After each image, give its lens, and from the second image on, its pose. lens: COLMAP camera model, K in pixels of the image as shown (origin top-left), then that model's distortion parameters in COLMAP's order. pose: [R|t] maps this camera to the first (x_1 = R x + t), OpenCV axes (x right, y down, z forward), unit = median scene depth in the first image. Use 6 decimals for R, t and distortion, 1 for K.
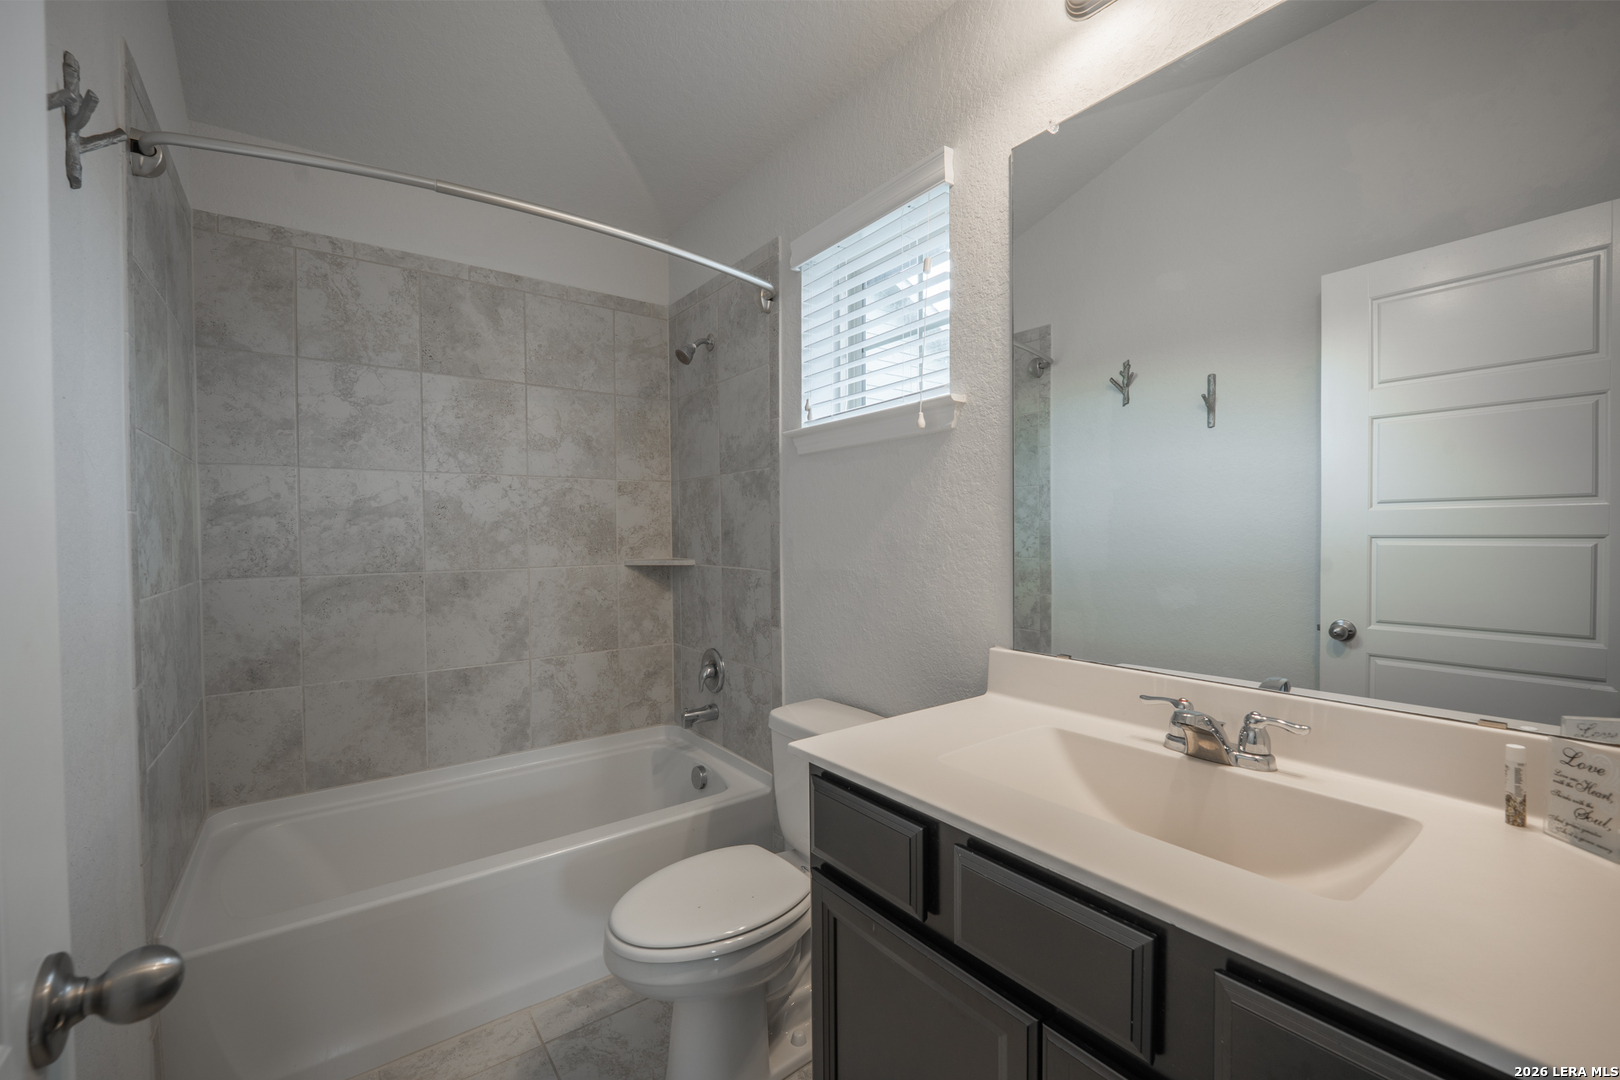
lens RADIAL K [[655.9, 0, 789.2], [0, 655.9, 543.0], [0, 0, 1]] dist [-0.008066, -0.004100]
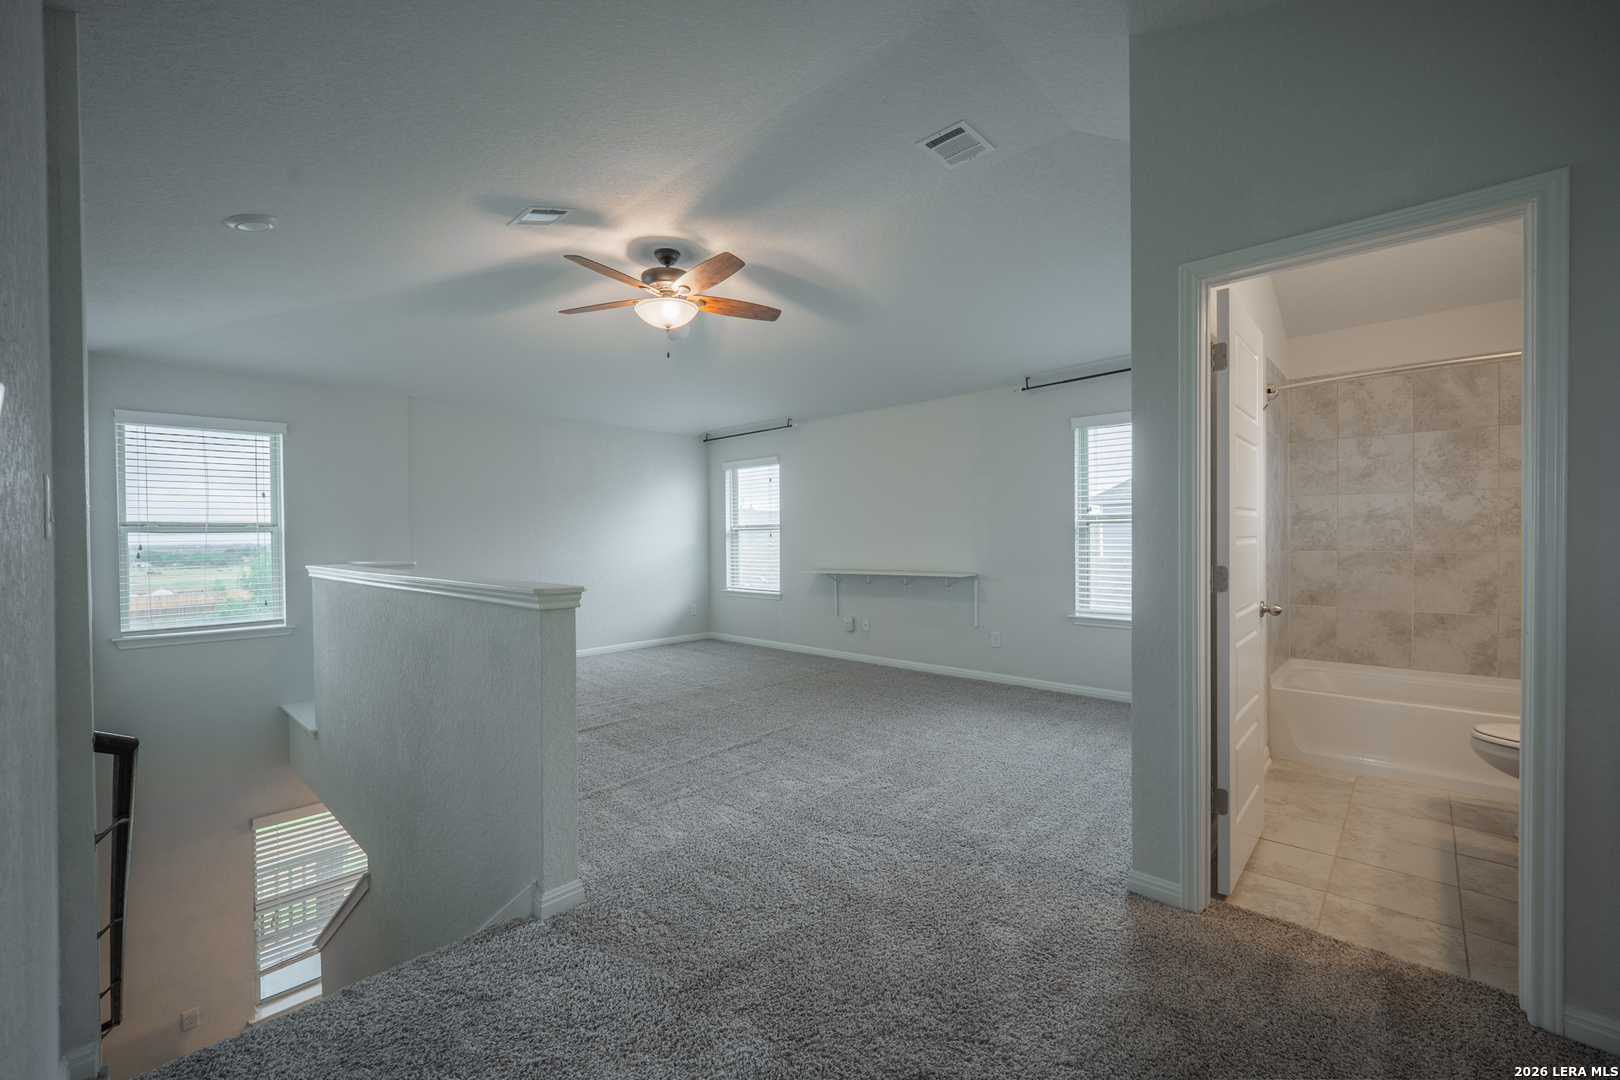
lens RADIAL K [[655.9, 0, 789.2], [0, 655.9, 543.0], [0, 0, 1]] dist [-0.008066, -0.004100]
pose [[0.175359, 0.016645, -0.984364, 0.809446], [-0.010597, 0.999831, 0.015019, 0.014618], [0.984447, 0.007798, 0.175506, -0.880851]]
